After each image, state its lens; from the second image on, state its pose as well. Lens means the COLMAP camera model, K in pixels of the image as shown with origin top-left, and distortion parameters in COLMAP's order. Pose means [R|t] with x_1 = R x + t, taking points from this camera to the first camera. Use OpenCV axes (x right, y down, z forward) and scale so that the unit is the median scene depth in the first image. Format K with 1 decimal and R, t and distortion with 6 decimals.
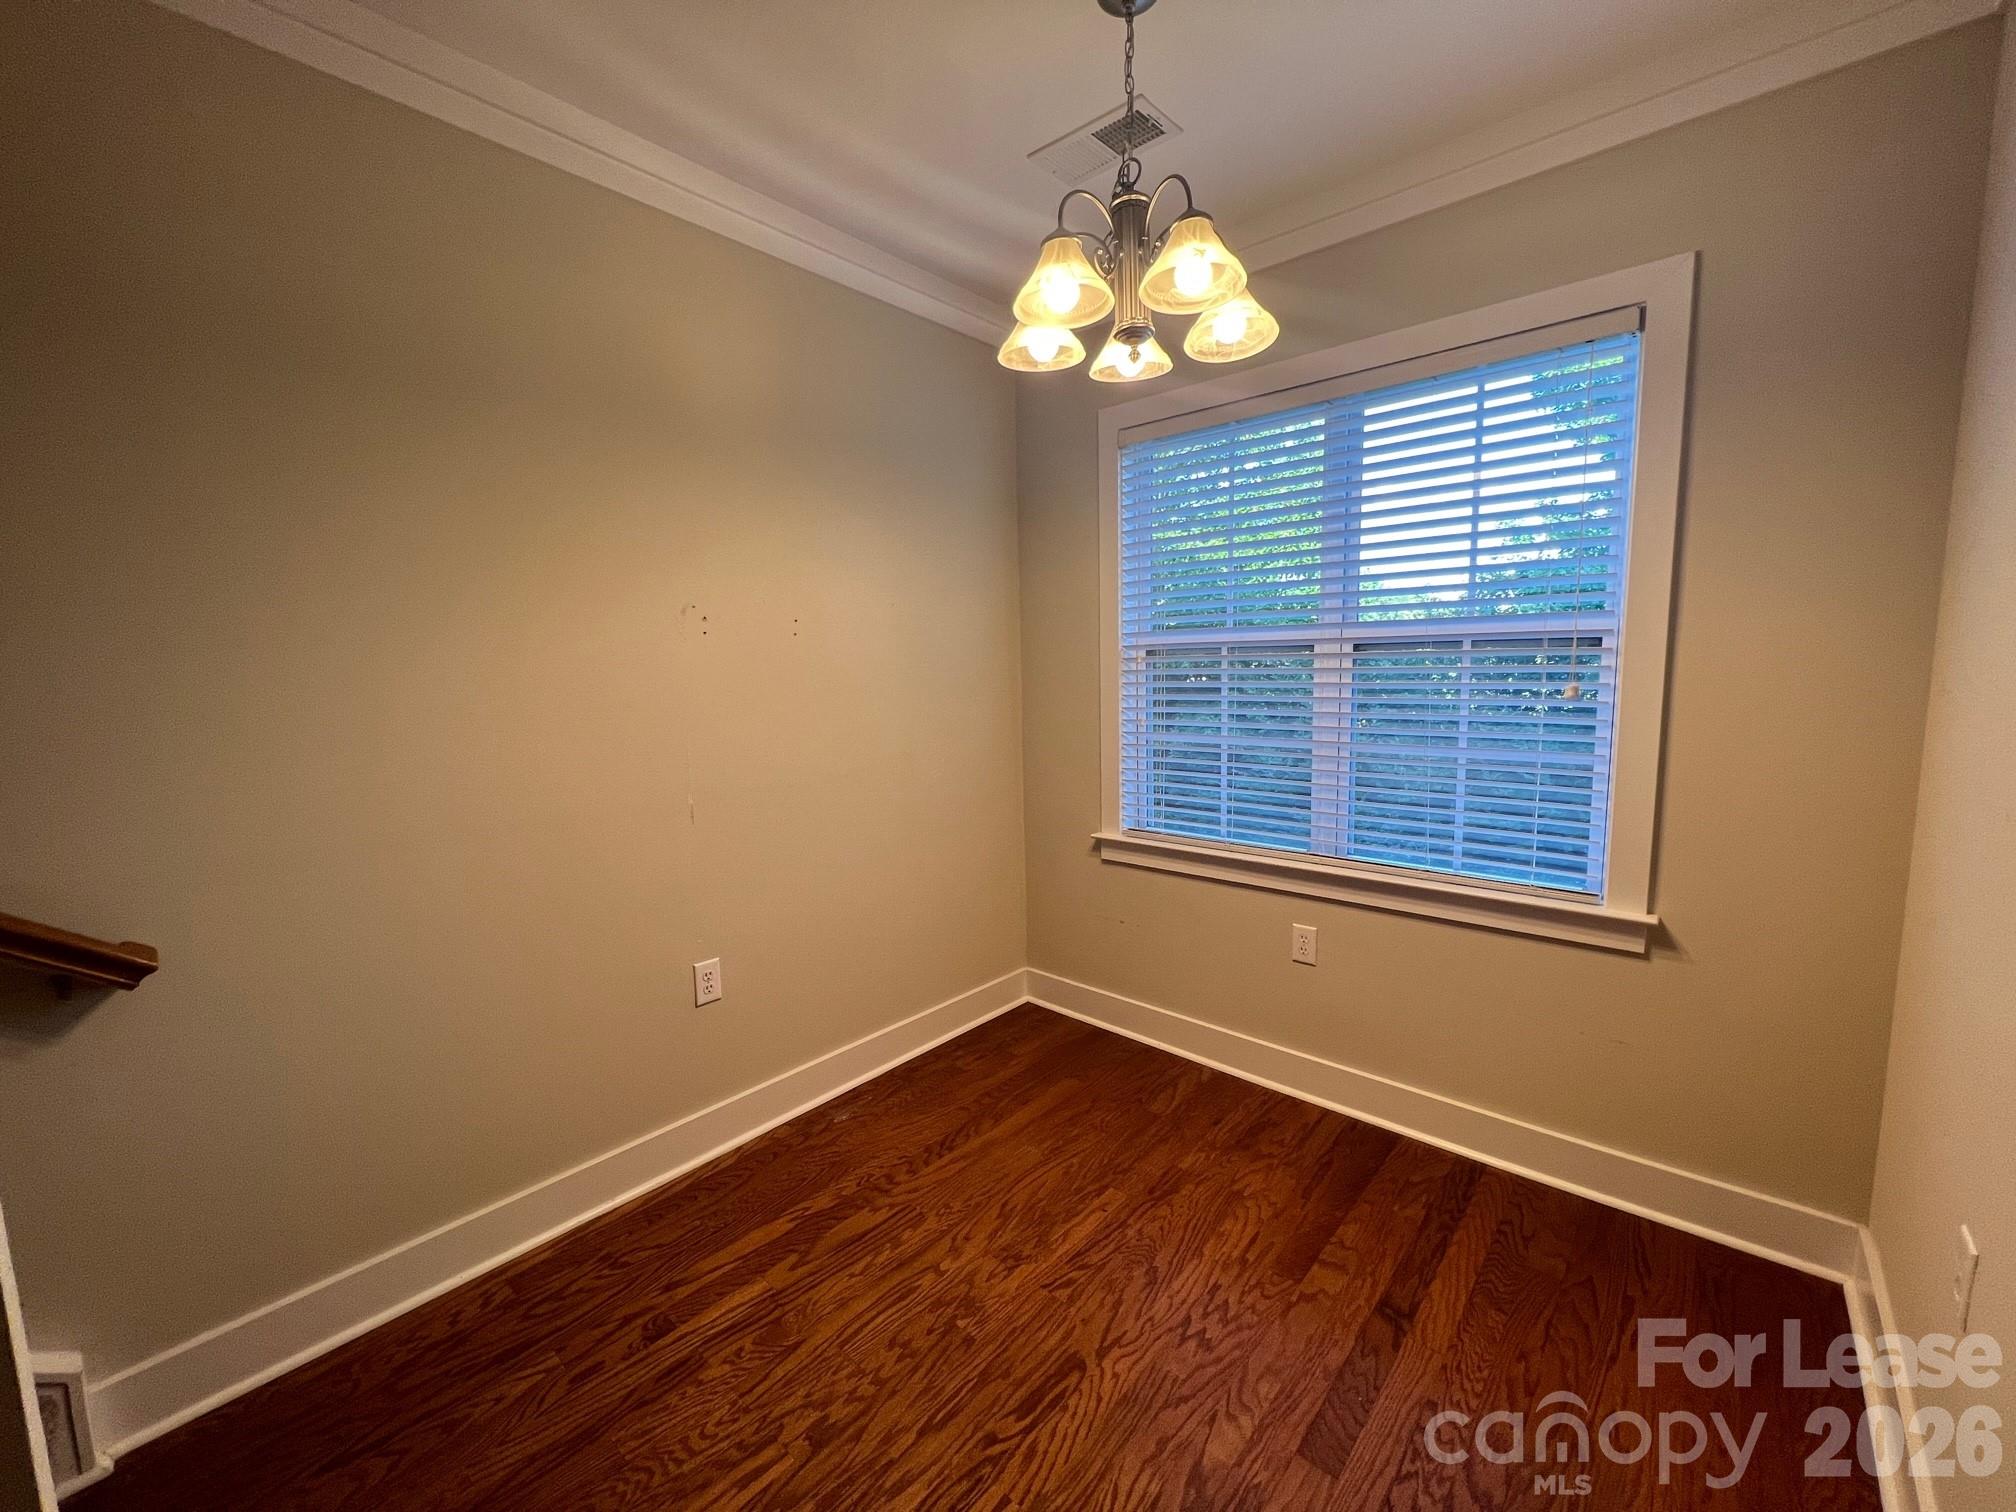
lens RADIAL K [[809.4, 0, 1011.2], [0, 809.4, 759.2], [0, 0, 1]] dist [-0.001008, -0.000083]
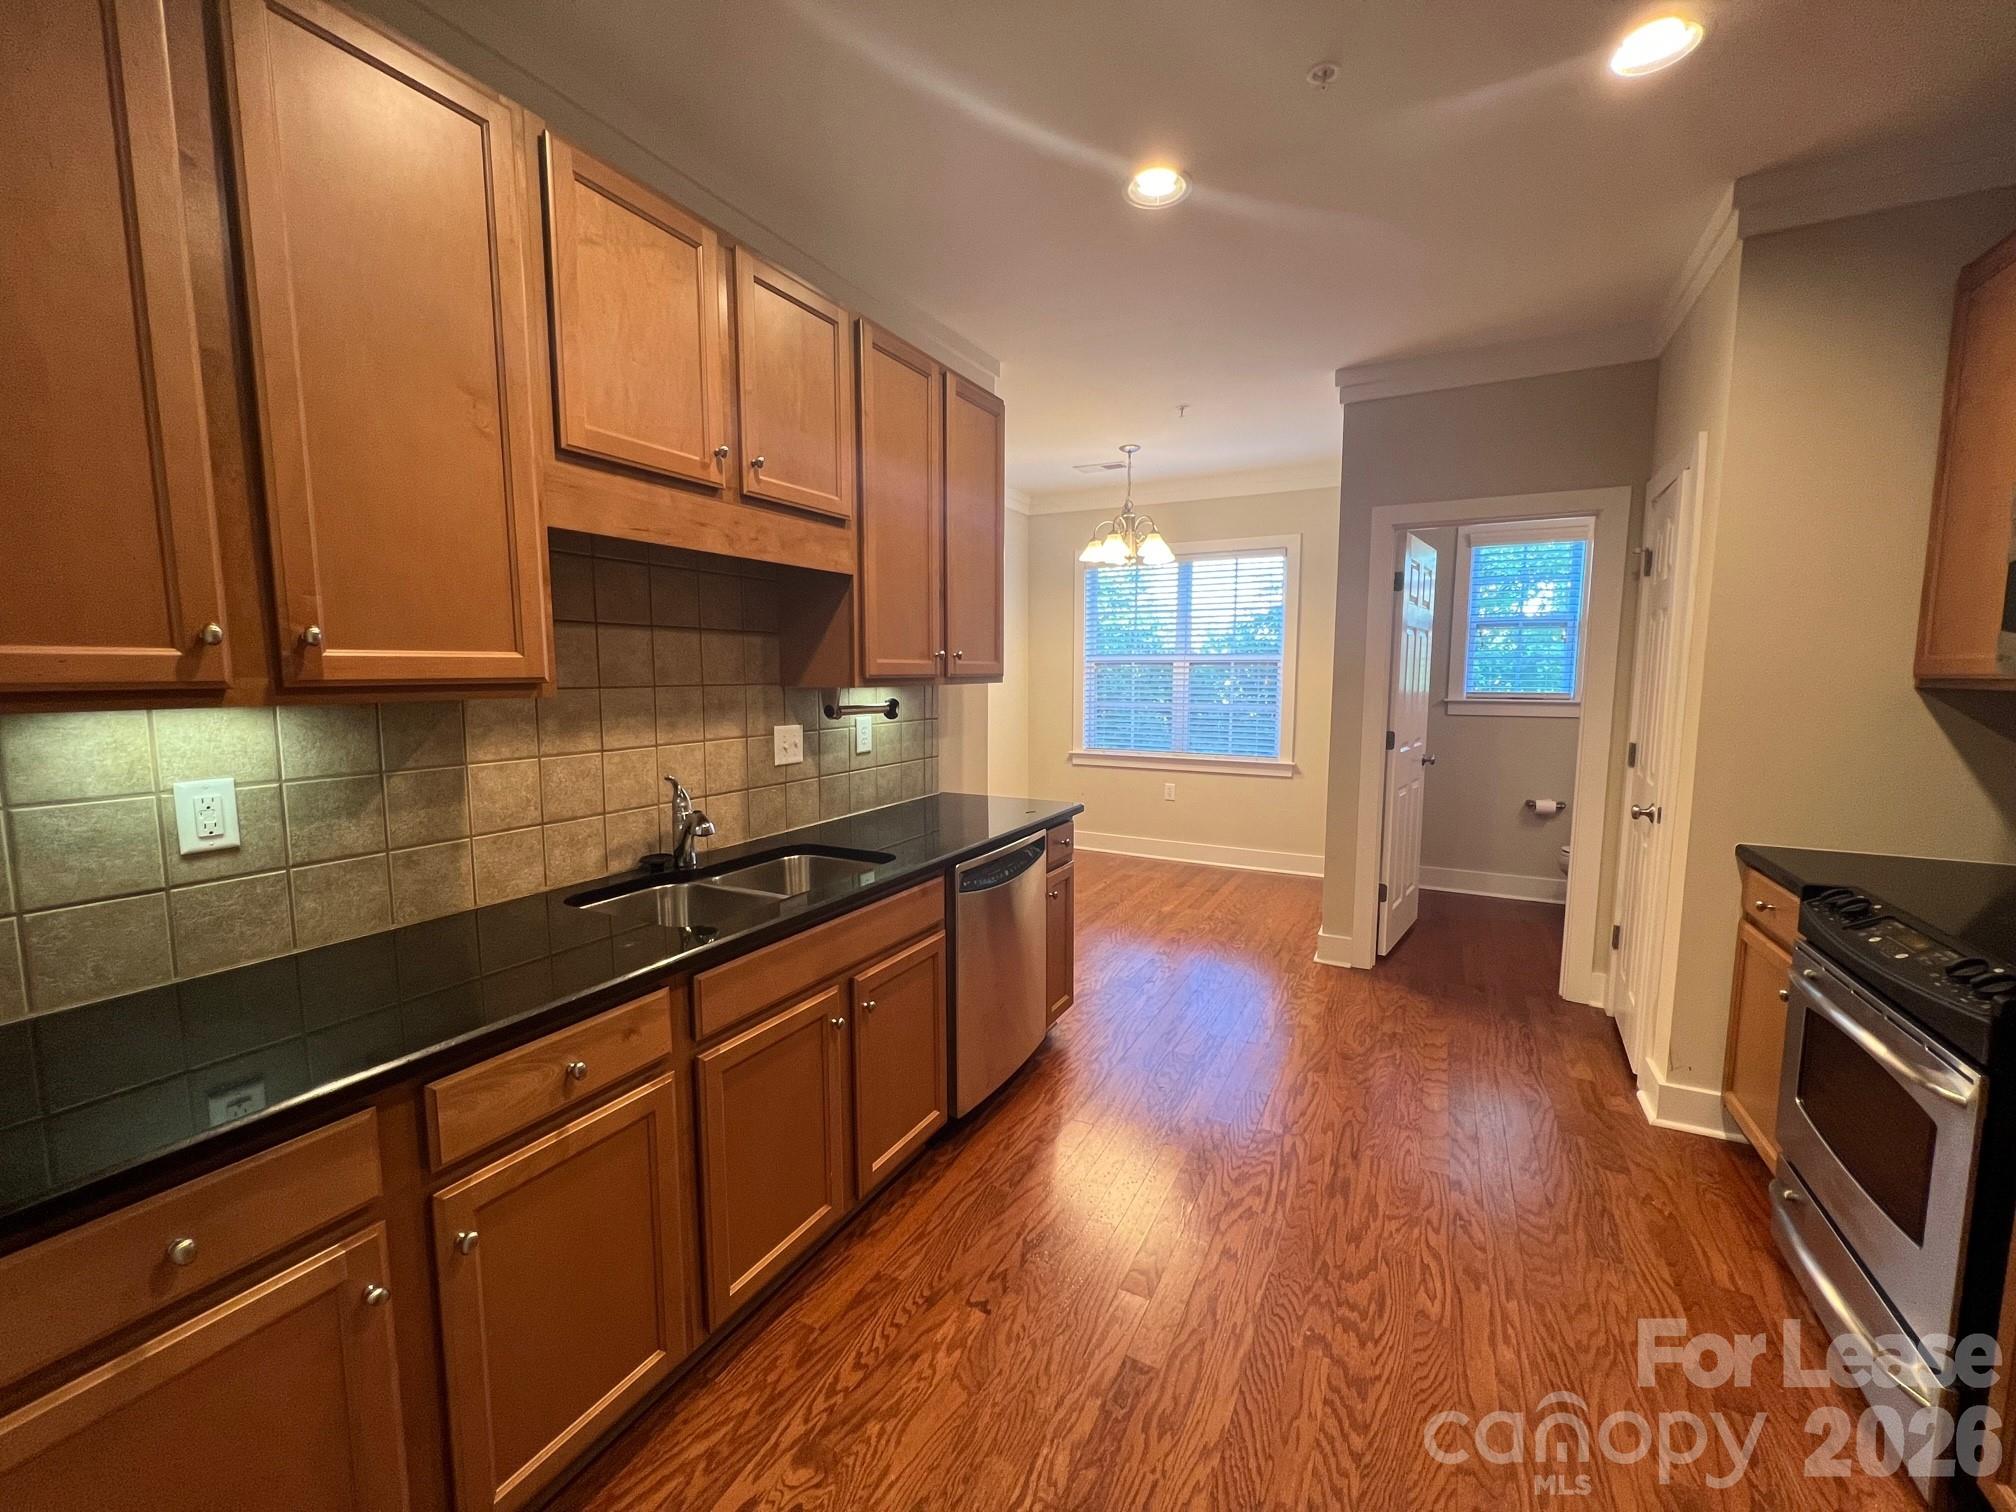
lens RADIAL K [[805.2, 0, 1011.5], [0, 805.2, 752.7], [0, 0, 1]] dist [-0.001747, -0.000215]
pose [[0.973162, -0.000094, 0.230121, -0.758617], [0.003836, 0.999868, -0.015815, 0.191381], [-0.230089, 0.016273, 0.973034, -1.414986]]
